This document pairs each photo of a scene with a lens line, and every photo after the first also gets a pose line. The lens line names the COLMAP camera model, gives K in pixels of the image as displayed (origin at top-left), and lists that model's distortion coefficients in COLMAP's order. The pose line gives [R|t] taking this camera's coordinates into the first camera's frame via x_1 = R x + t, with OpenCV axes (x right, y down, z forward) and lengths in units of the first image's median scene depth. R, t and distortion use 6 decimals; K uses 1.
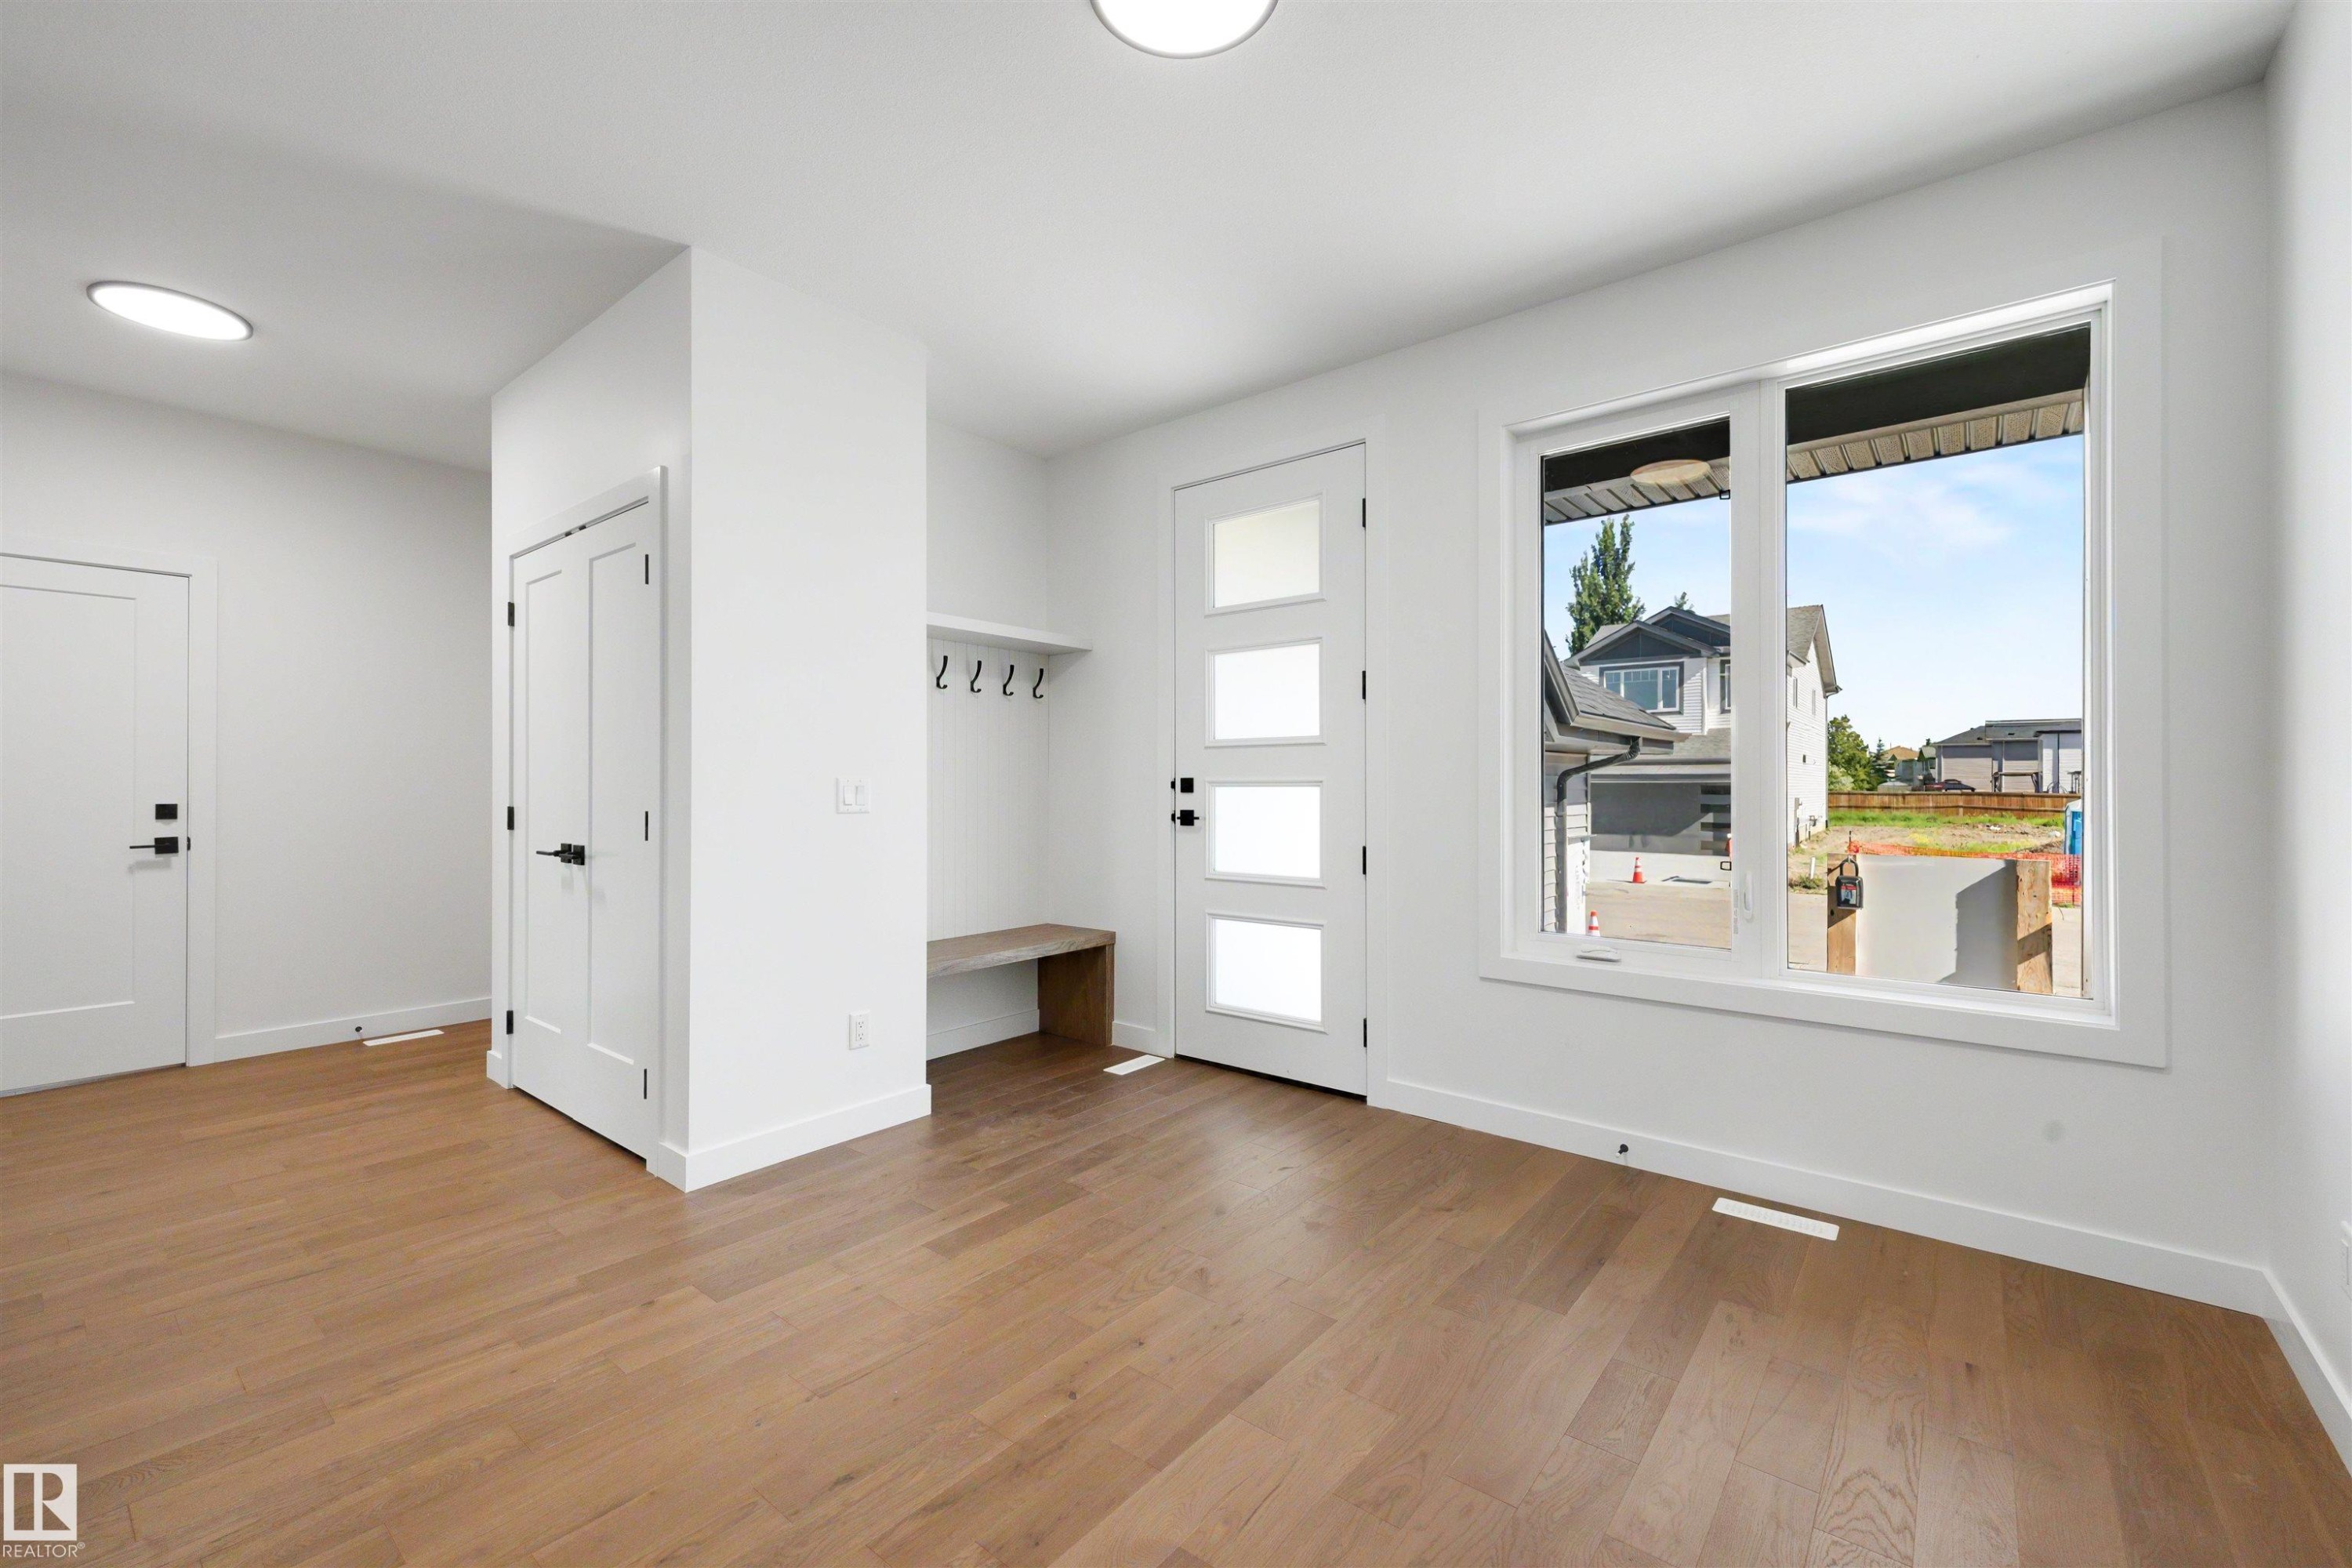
lens RADIAL K [[972.3, 0, 1177.7], [0, 972.3, 779.6], [0, 0, 1]] dist [0.000508, -0.000578]
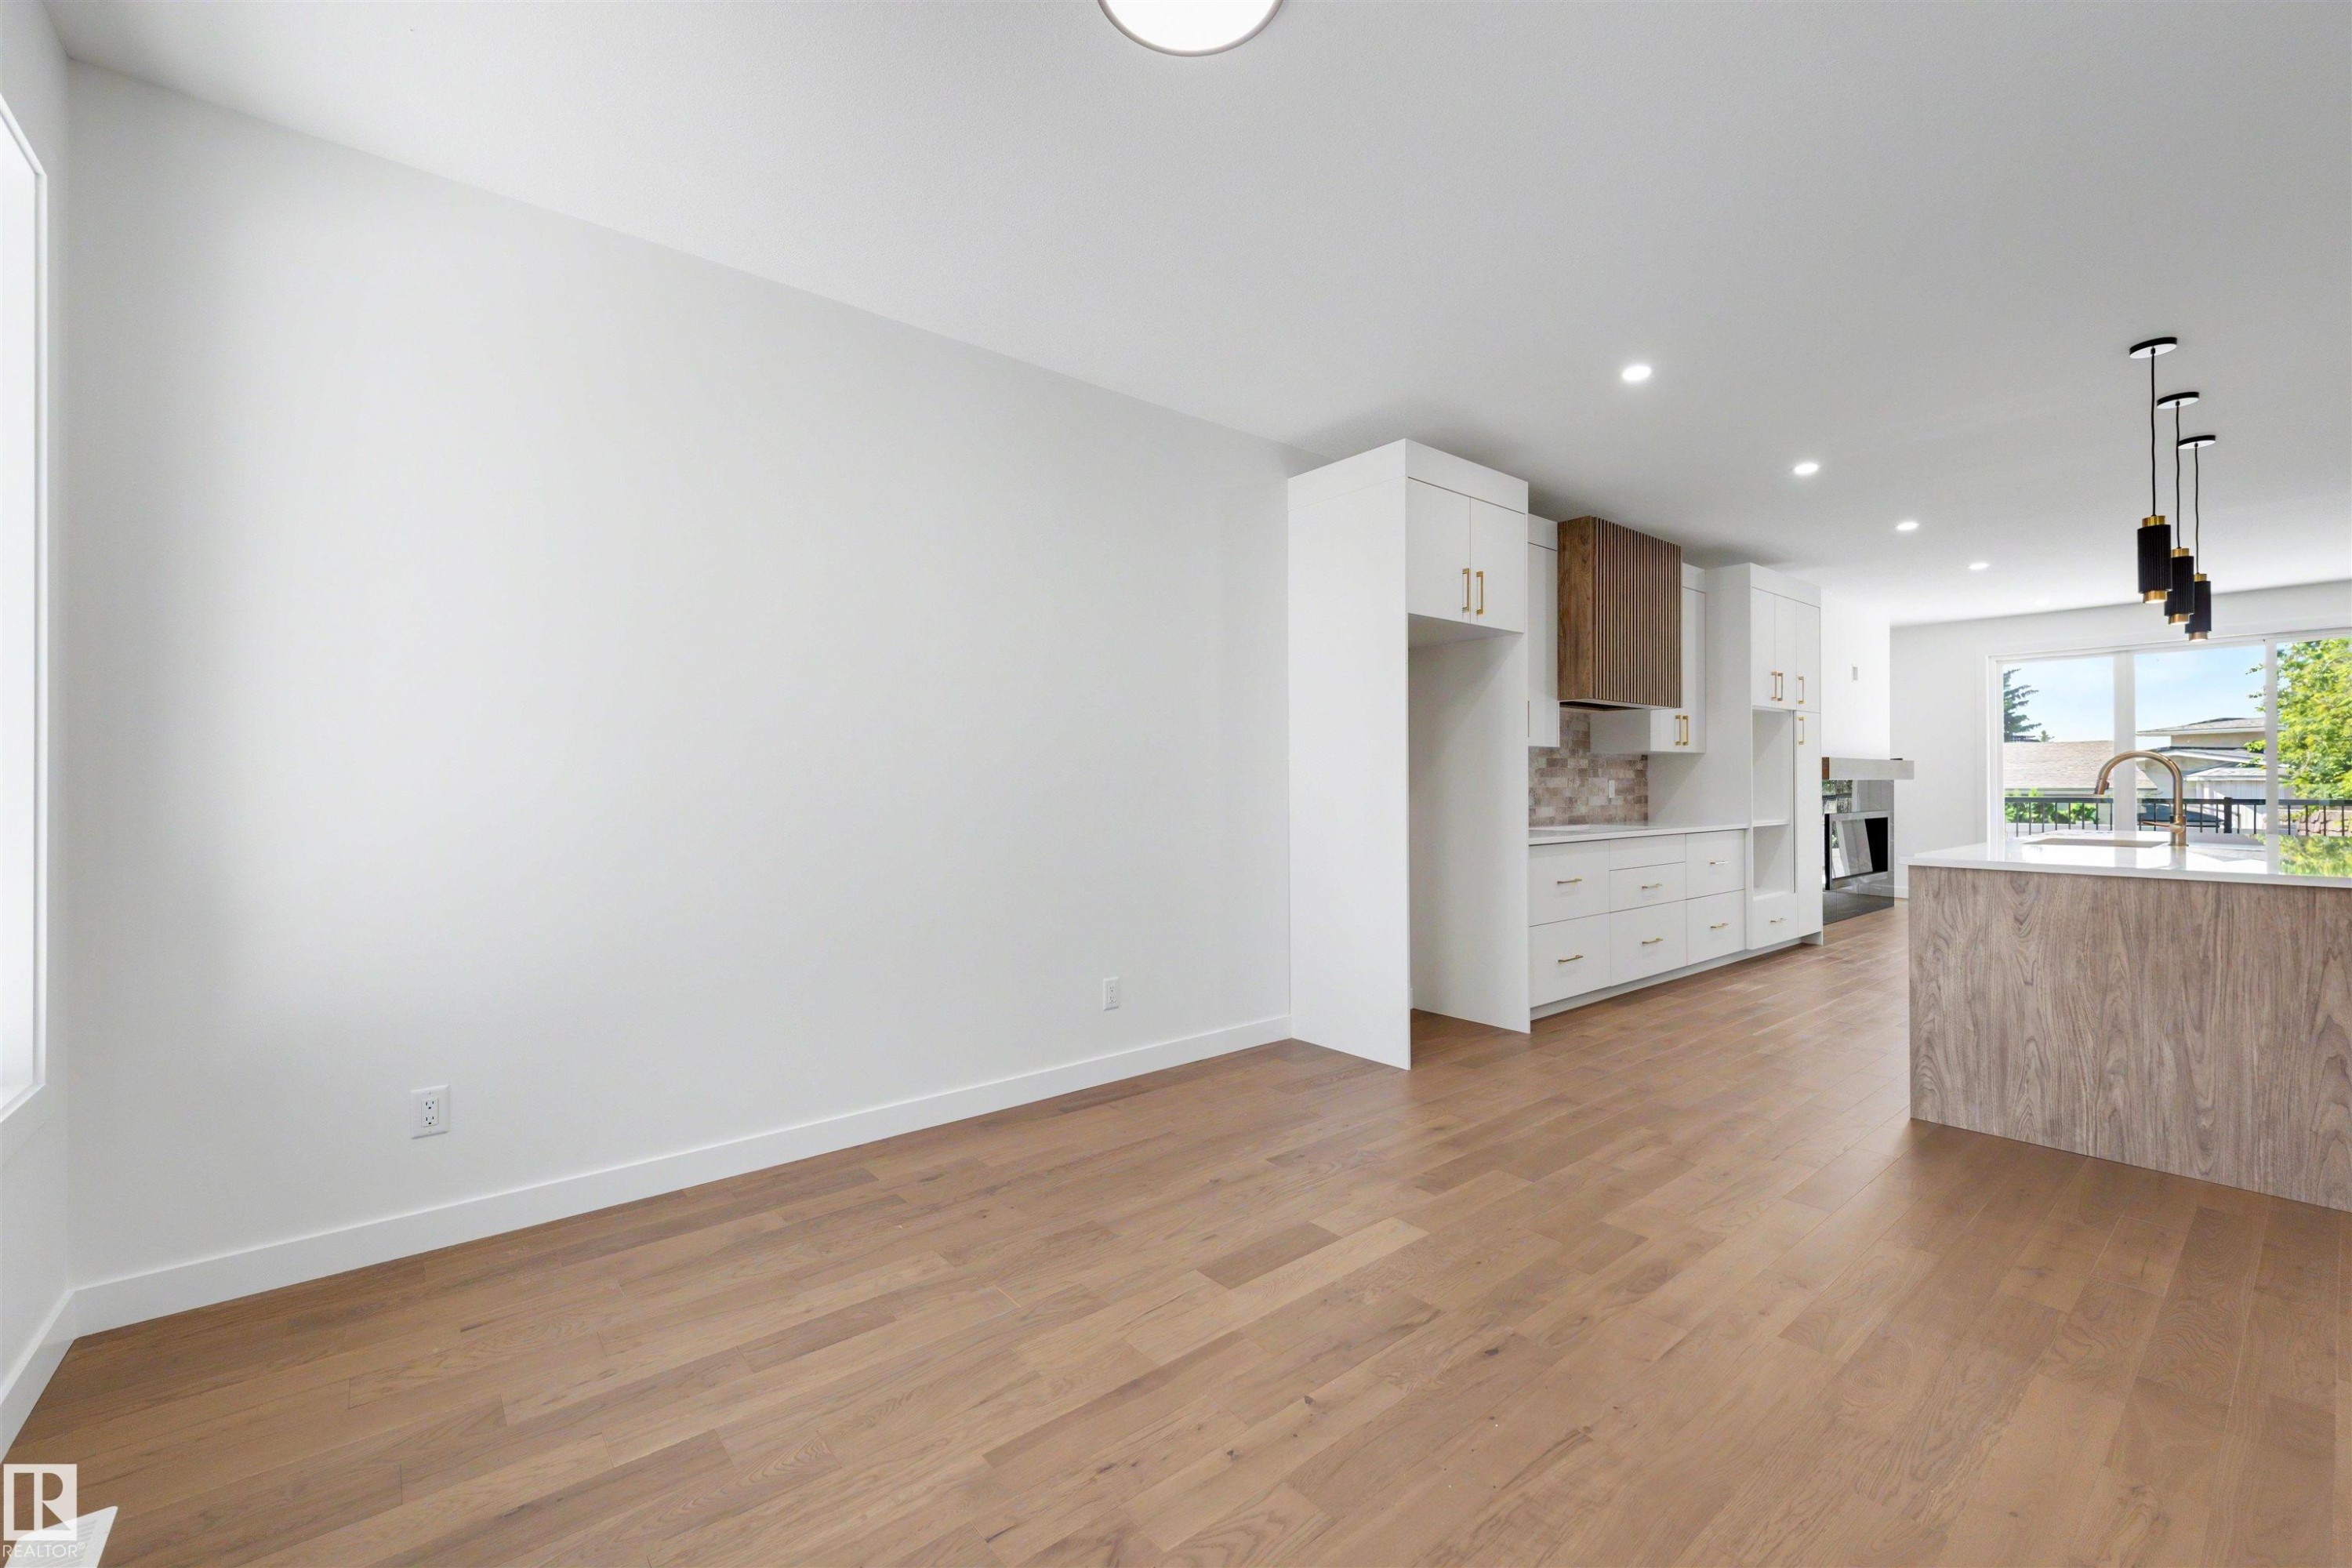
lens RADIAL K [[972.3, 0, 1174.2], [0, 972.3, 784.0], [0, 0, 1]] dist [0.000508, -0.000578]
pose [[-0.980444, 0.002531, 0.196783, -0.170027], [0.000891, 0.999964, -0.008423, 0.013510], [-0.196797, -0.008083, -0.980411, 2.001141]]
